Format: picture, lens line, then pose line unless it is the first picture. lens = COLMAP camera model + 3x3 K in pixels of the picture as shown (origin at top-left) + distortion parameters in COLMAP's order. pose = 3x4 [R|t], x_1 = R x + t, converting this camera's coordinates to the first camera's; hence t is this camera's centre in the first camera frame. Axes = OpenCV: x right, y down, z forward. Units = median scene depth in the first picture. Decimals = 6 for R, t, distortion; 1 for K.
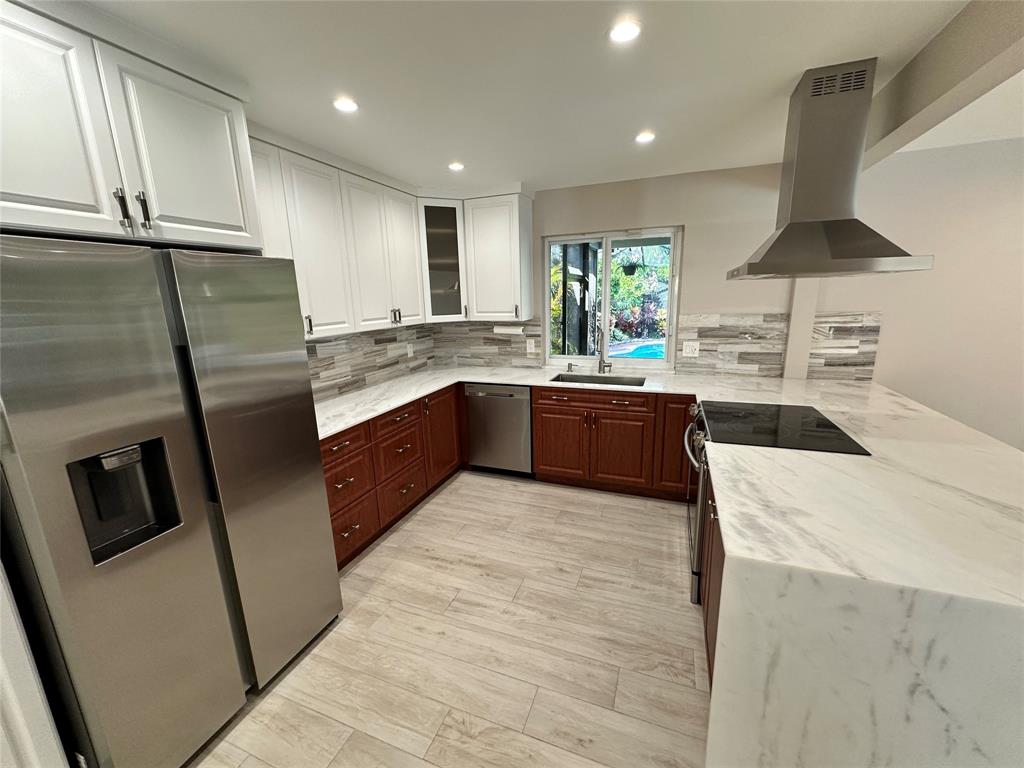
lens RADIAL K [[409.9, 0, 516.9], [0, 409.9, 384.7], [0, 0, 1]] dist [-0.006101, 0.000627]
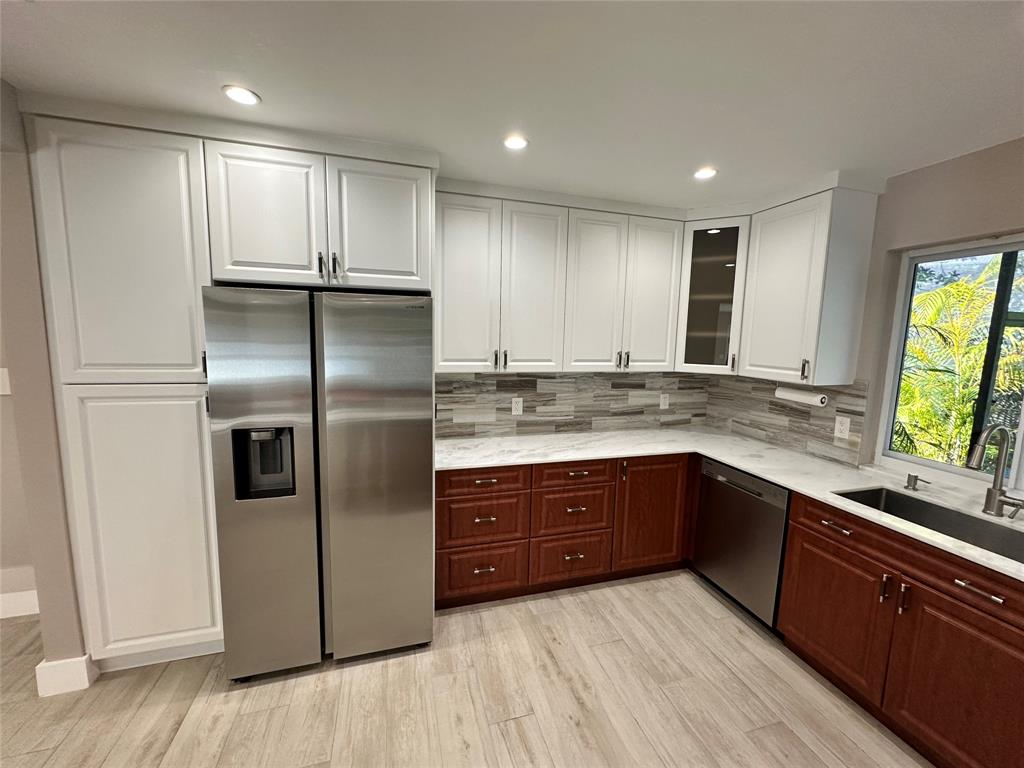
lens RADIAL K [[409.9, 0, 511.8], [0, 409.9, 383.9], [0, 0, 1]] dist [-0.006101, 0.000627]
pose [[0.603633, 0.134973, -0.785754, 0.254168], [-0.210076, 0.977663, 0.006553, -0.071955], [0.769087, 0.161112, 0.618504, 0.282585]]
